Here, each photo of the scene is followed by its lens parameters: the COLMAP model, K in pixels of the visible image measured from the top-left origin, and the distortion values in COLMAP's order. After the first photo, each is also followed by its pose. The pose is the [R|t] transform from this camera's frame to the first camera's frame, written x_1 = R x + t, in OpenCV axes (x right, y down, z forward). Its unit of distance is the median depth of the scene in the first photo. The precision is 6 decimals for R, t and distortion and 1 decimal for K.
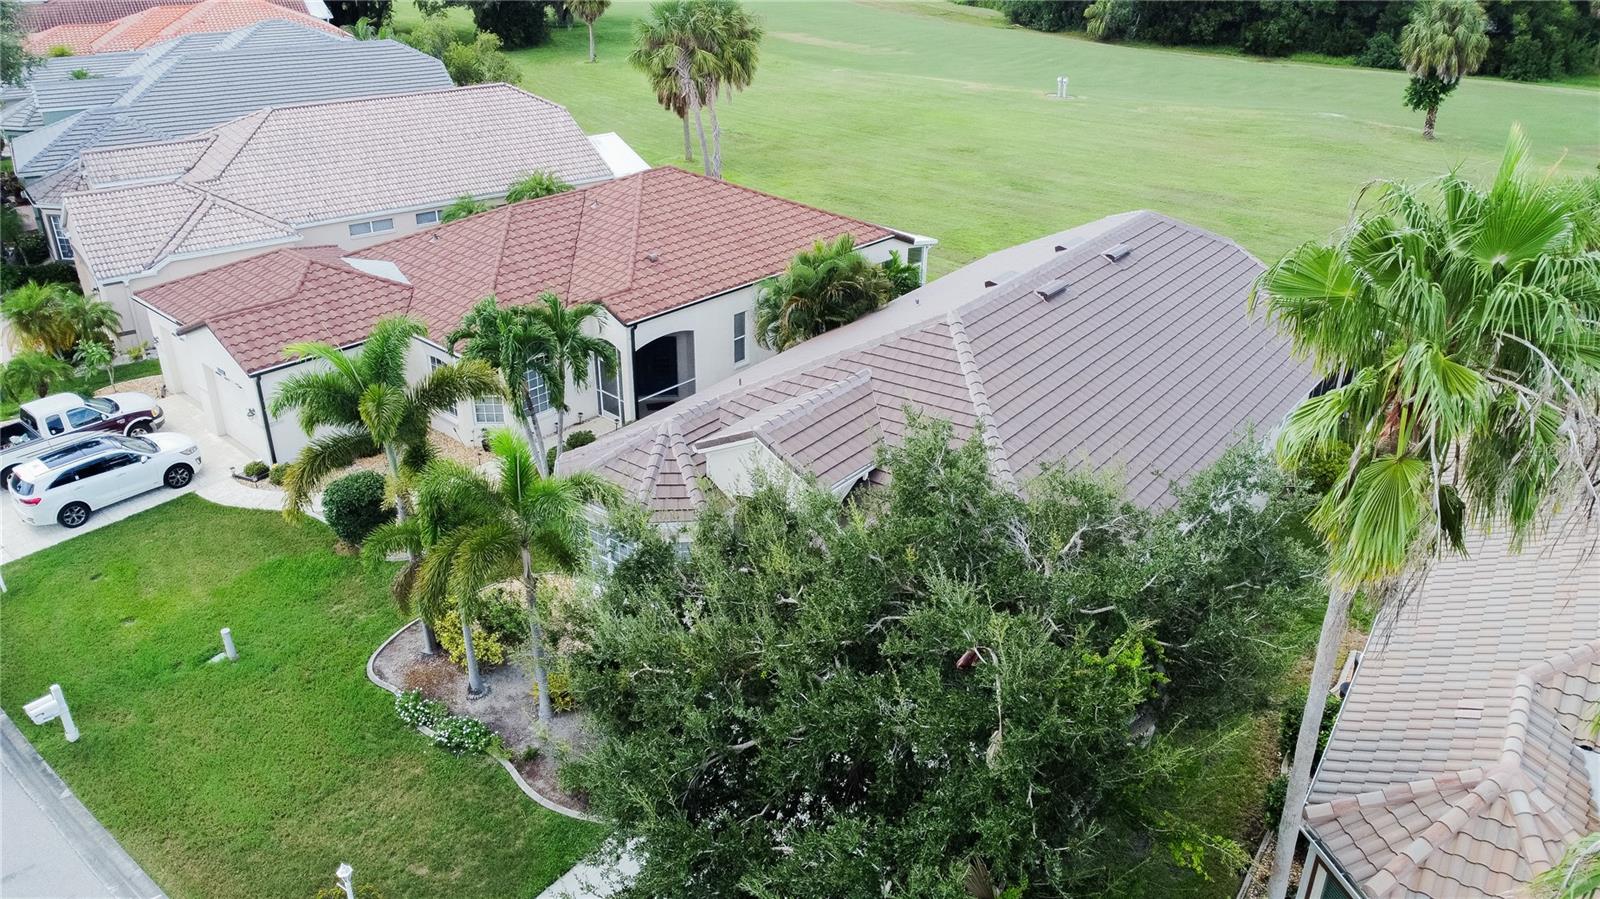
lens RADIAL K [[1217.5, 0, 800.0], [0, 1217.5, 449.5], [0, 0, 1]] dist [-0.000579, -0.005350]
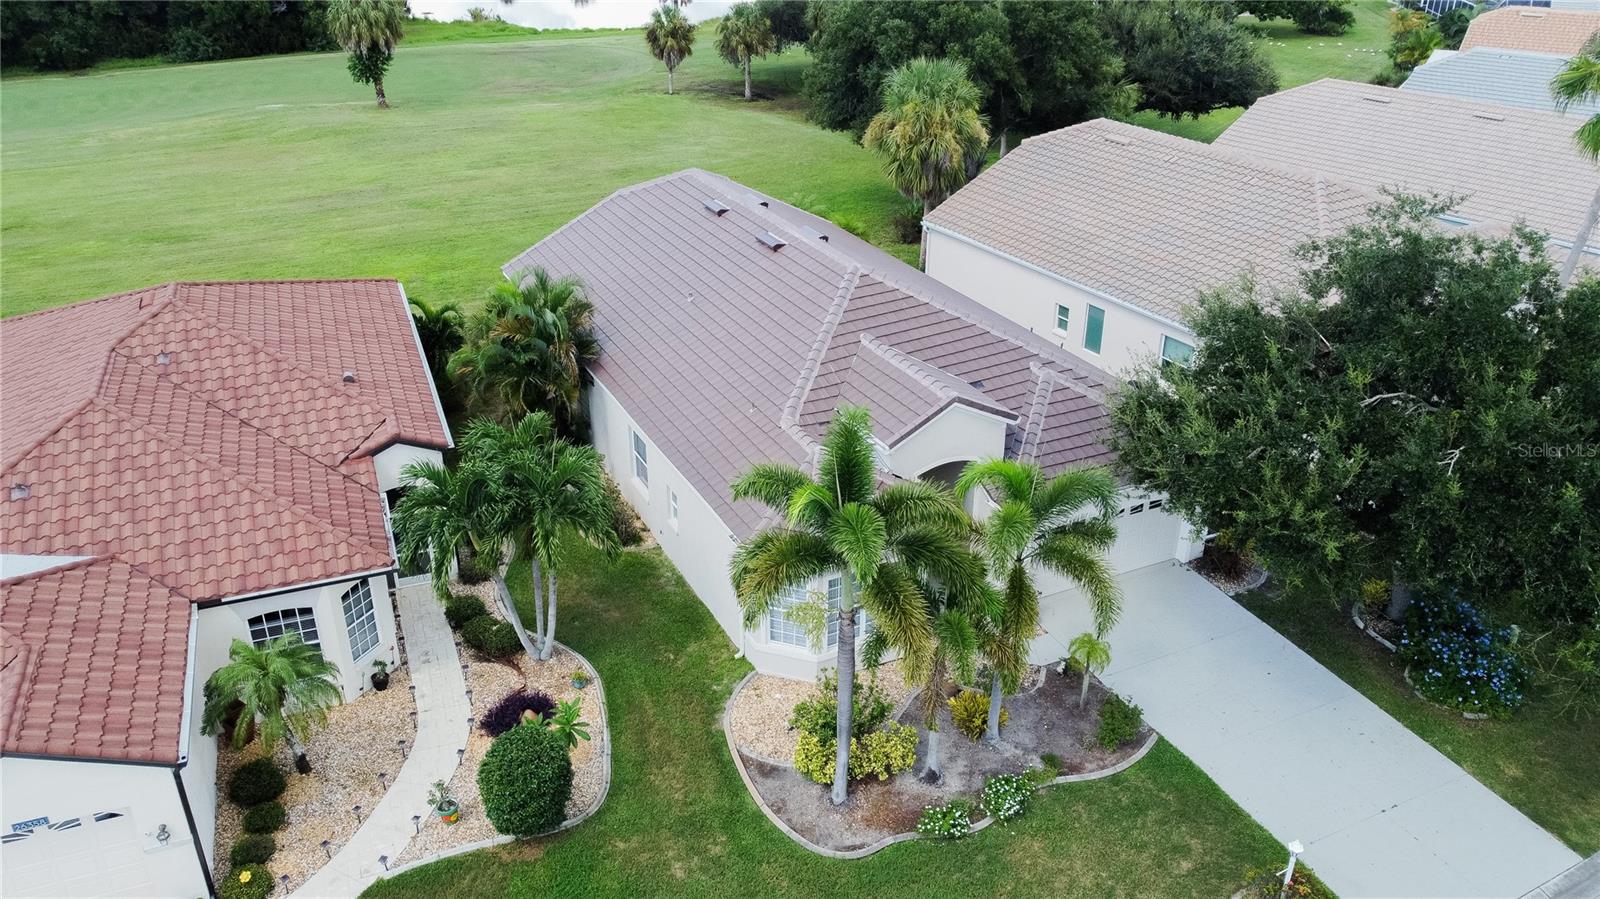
lens RADIAL K [[1217.5, 0, 800.0], [0, 1217.5, 449.5], [0, 0, 1]] dist [-0.000579, -0.005350]
pose [[0.429618, -0.411568, 0.803766, -0.324085], [0.405780, 0.883156, 0.235327, -0.093048], [-0.806704, 0.225051, 0.546426, 0.182988]]
